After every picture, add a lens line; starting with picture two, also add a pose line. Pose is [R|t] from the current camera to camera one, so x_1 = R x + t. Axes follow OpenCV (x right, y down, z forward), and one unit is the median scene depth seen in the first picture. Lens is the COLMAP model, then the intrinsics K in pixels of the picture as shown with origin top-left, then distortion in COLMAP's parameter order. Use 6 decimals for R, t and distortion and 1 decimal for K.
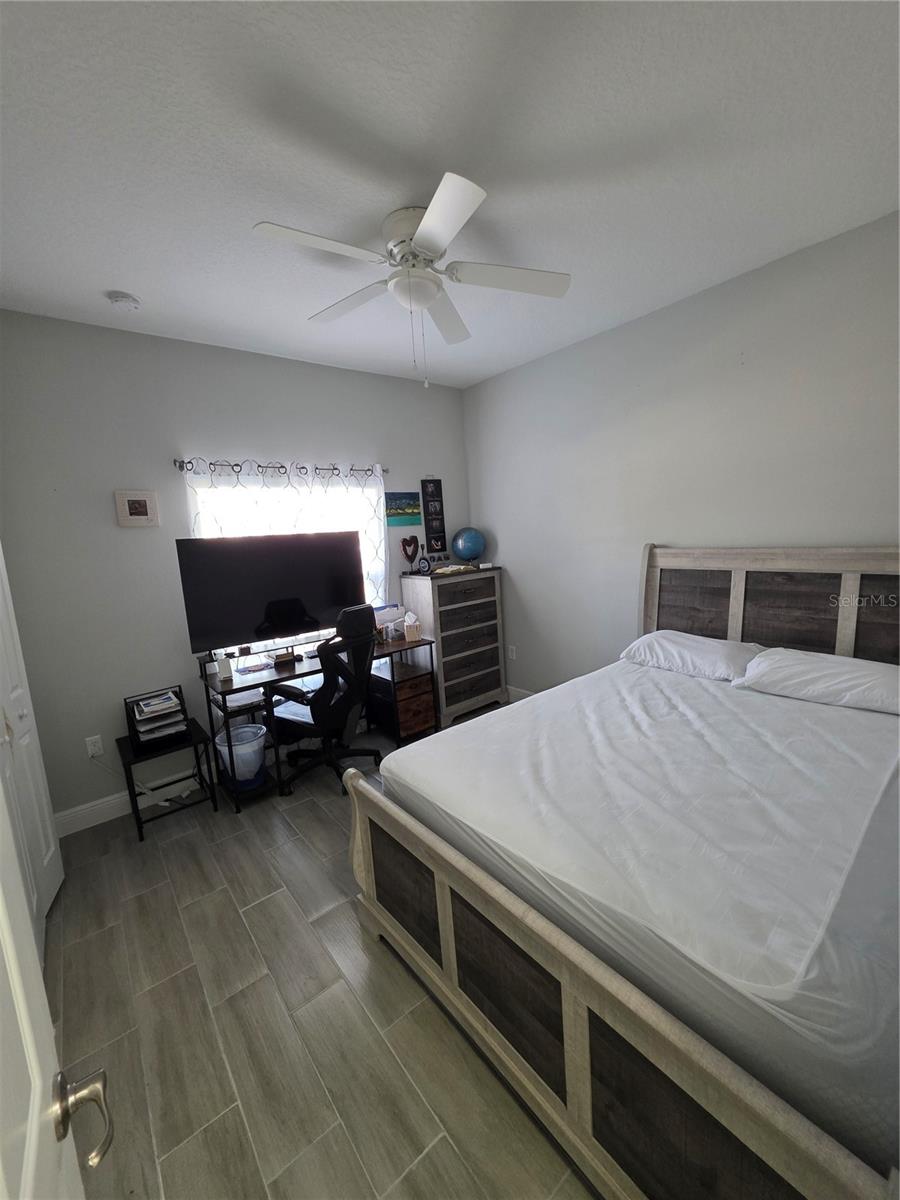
lens RADIAL K [[482.8, 0, 448.0], [0, 482.8, 594.9], [0, 0, 1]] dist [0.004966, -0.000219]
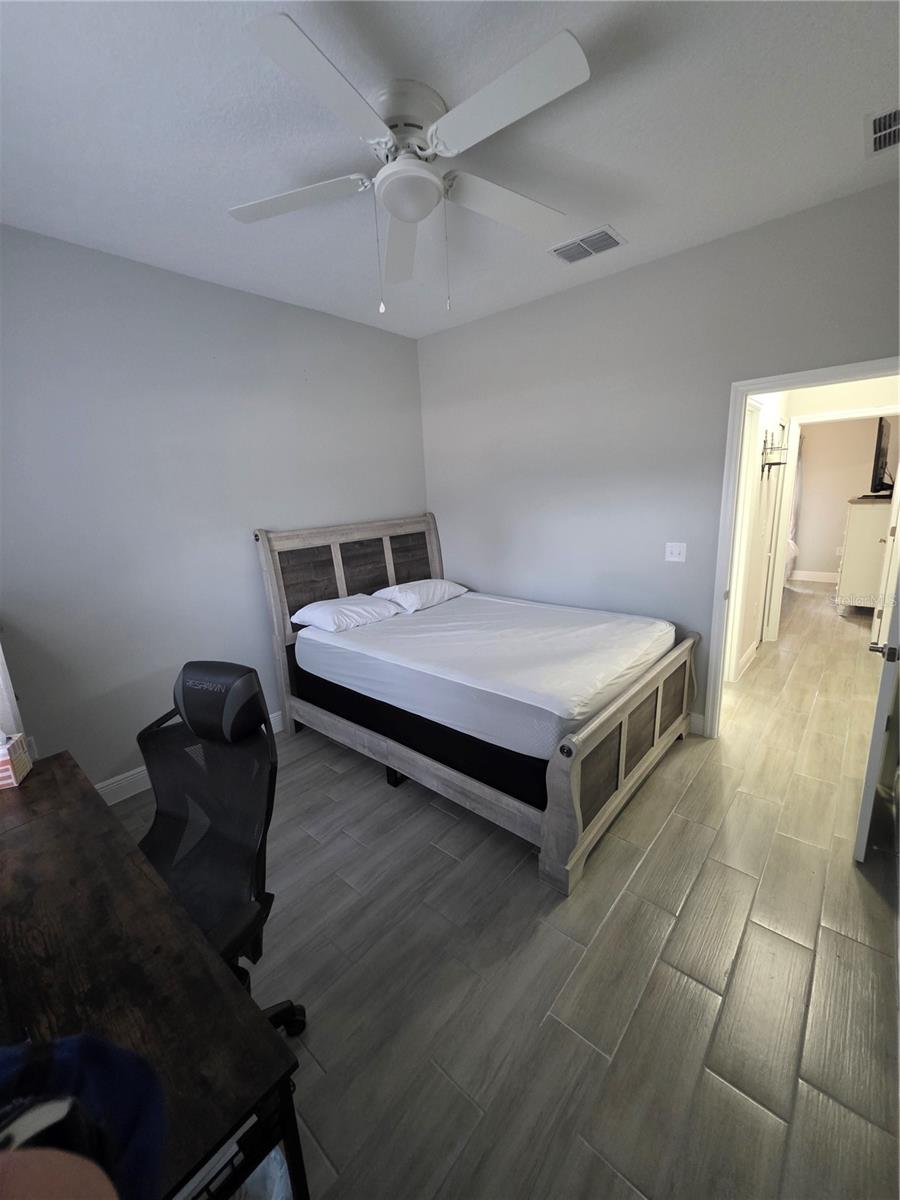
lens RADIAL K [[482.8, 0, 447.7], [0, 482.8, 602.3], [0, 0, 1]] dist [0.004966, -0.000219]
pose [[-0.174047, -0.160589, 0.971555, -0.771851], [0.189034, 0.962816, 0.193009, -0.096794], [-0.966423, 0.217249, -0.137218, 0.965200]]
